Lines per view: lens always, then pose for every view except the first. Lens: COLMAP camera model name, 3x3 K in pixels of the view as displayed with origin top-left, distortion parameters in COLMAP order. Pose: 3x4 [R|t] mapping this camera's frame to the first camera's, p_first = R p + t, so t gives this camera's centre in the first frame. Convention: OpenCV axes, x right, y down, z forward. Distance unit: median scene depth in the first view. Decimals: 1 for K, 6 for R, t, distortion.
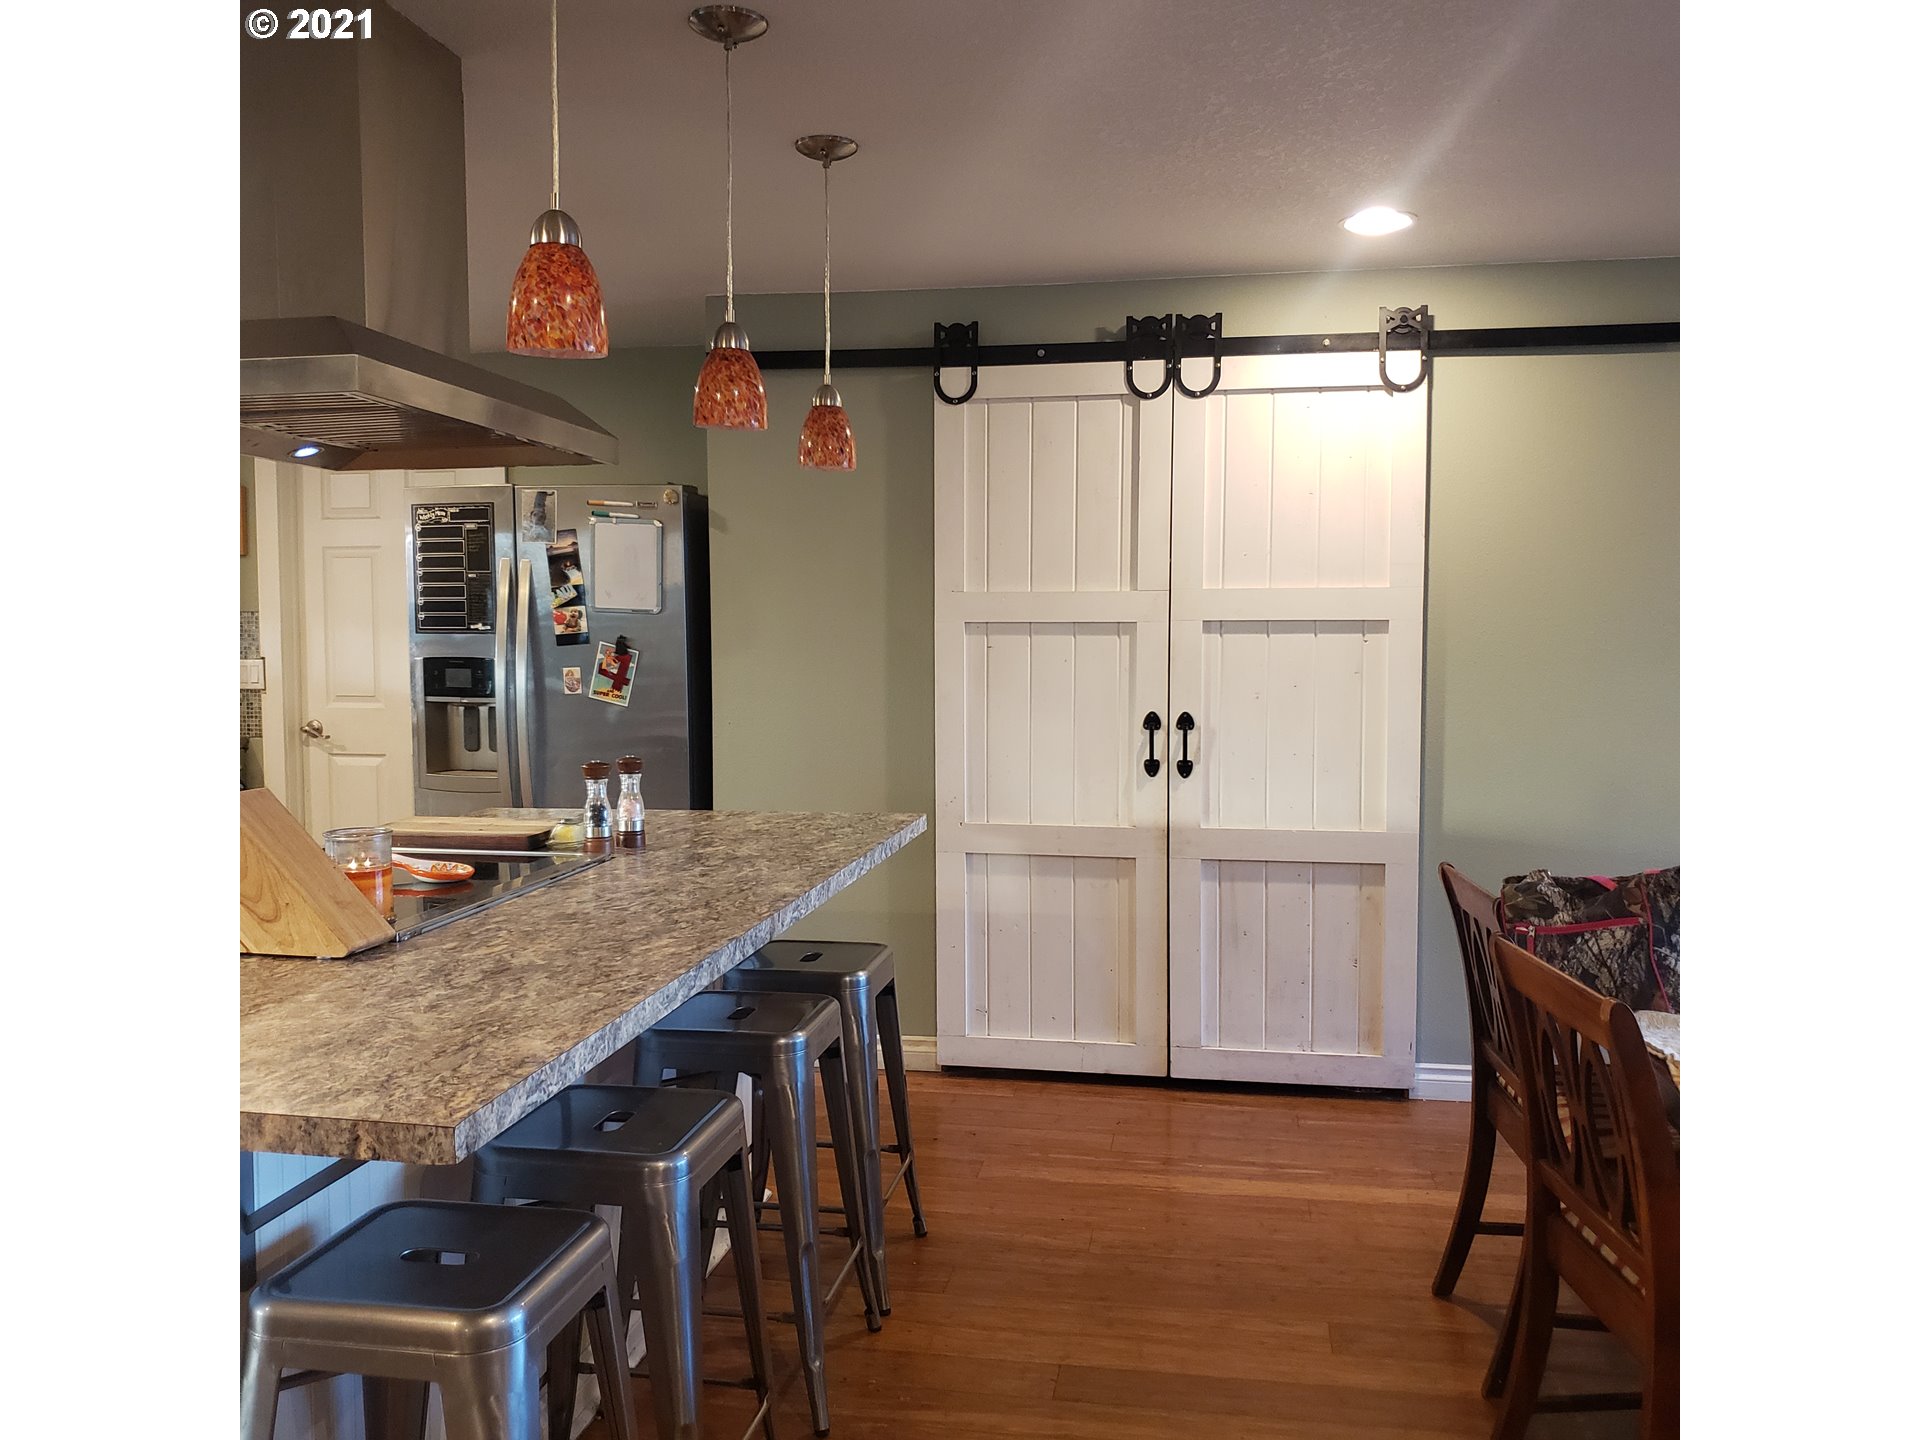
lens RADIAL K [[1507.8, 0, 960.0], [0, 1507.8, 720.0], [0, 0, 1]] dist [0.001090, -0.000832]
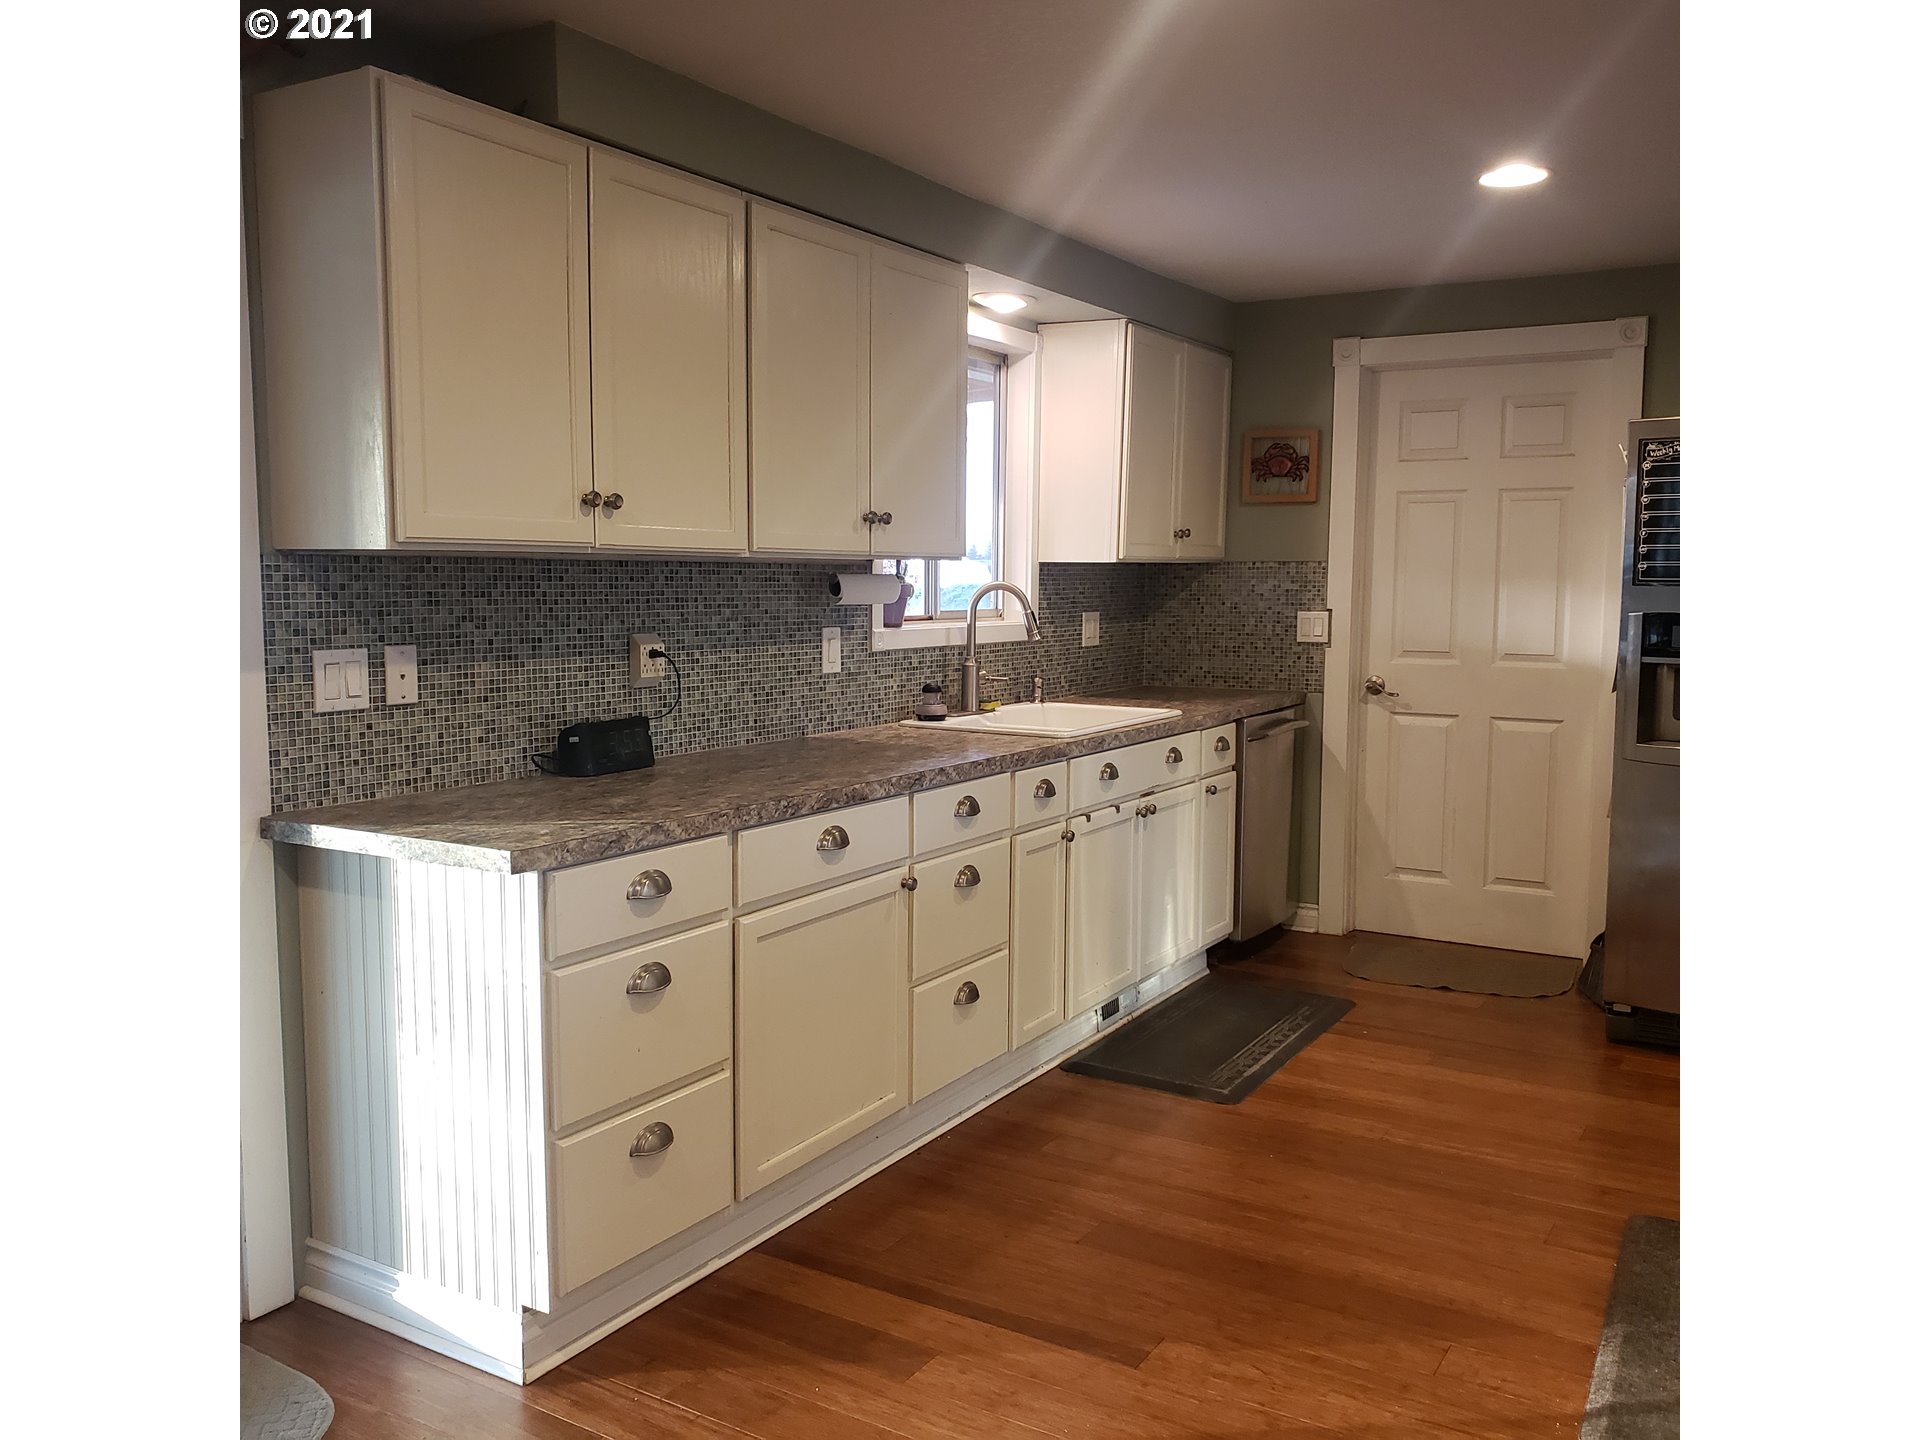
lens RADIAL K [[1507.8, 0, 960.0], [0, 1507.8, 720.0], [0, 0, 1]] dist [0.001090, -0.000832]
pose [[0.931351, 0.034956, -0.362440, -0.403972], [-0.022689, 0.999018, 0.038048, -0.003300], [0.363414, -0.027213, 0.931230, 0.028395]]
